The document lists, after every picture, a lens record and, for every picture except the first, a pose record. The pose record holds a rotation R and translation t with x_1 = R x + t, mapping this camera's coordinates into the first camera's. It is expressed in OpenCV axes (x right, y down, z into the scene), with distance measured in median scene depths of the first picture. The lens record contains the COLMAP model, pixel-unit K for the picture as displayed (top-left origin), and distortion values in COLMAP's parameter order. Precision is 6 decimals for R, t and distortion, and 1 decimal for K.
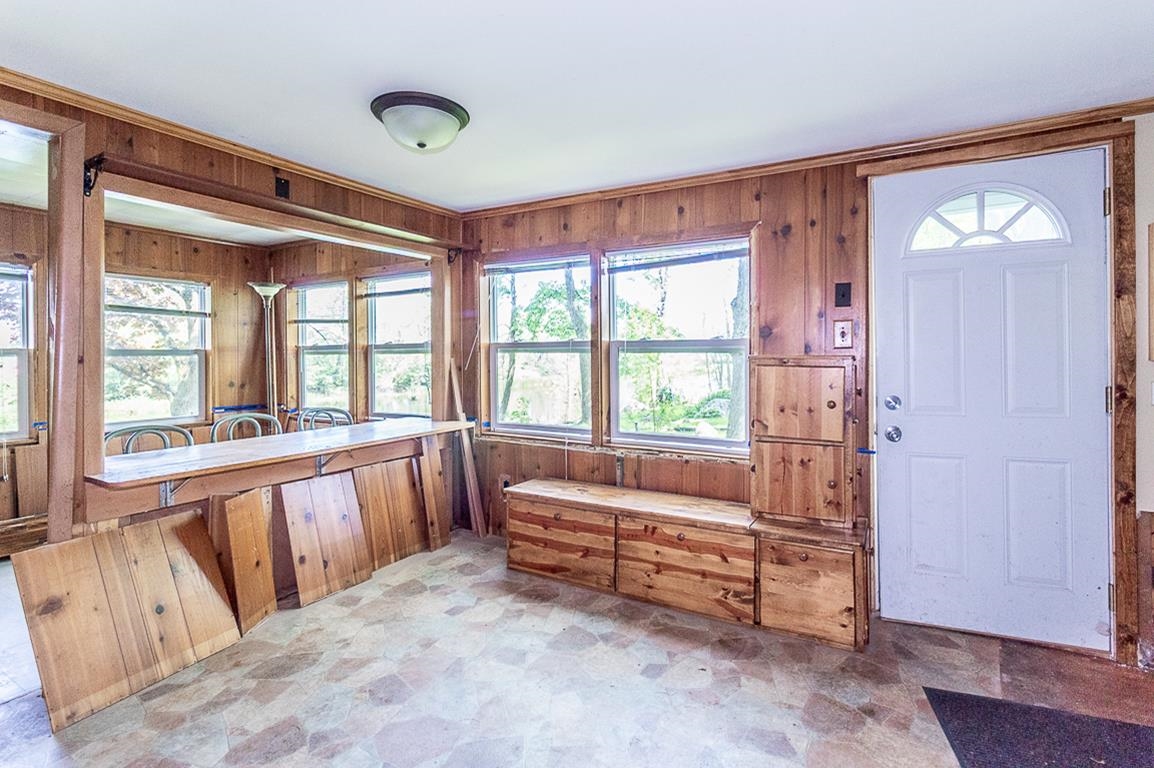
lens RADIAL K [[536.3, 0, 584.2], [0, 536.3, 357.5], [0, 0, 1]] dist [-0.000243, -0.000471]
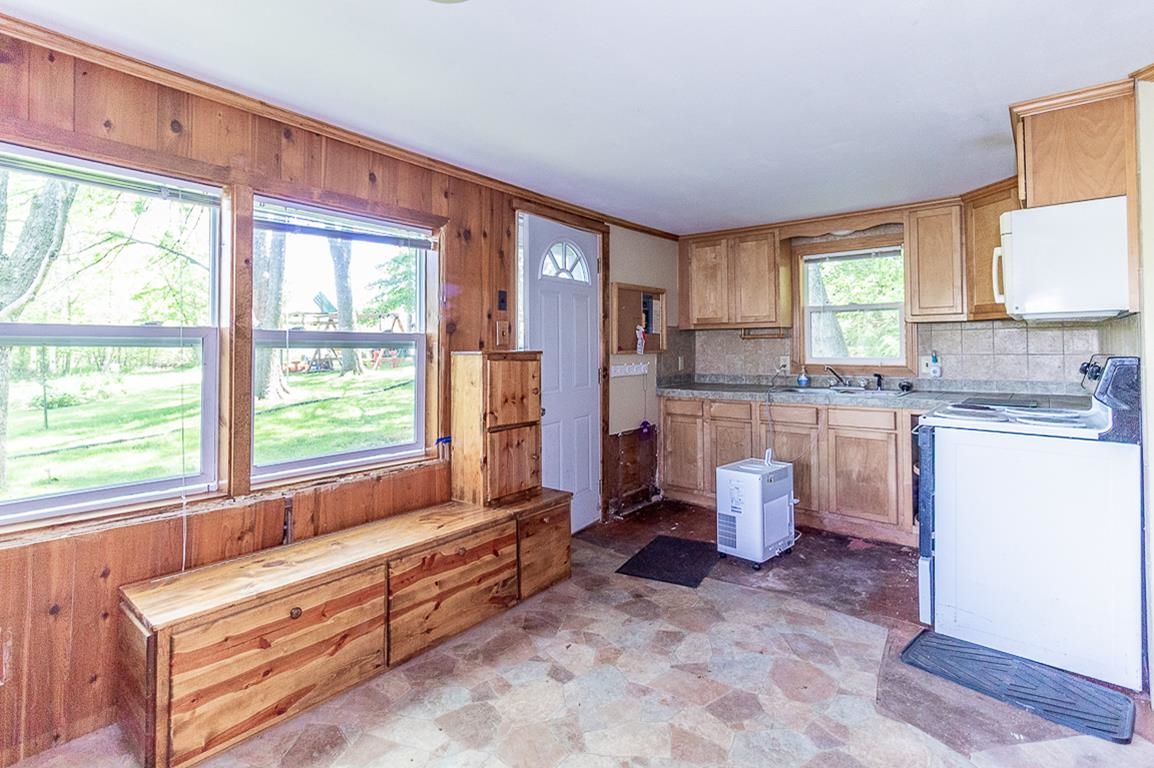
lens RADIAL K [[536.3, 0, 573.8], [0, 536.3, 336.4], [0, 0, 1]] dist [-0.000243, -0.000471]
pose [[0.189424, 0.029169, 0.981462, -0.715044], [0.007527, 0.999486, -0.031158, 0.001659], [-0.981867, 0.013289, 0.189107, 0.669265]]
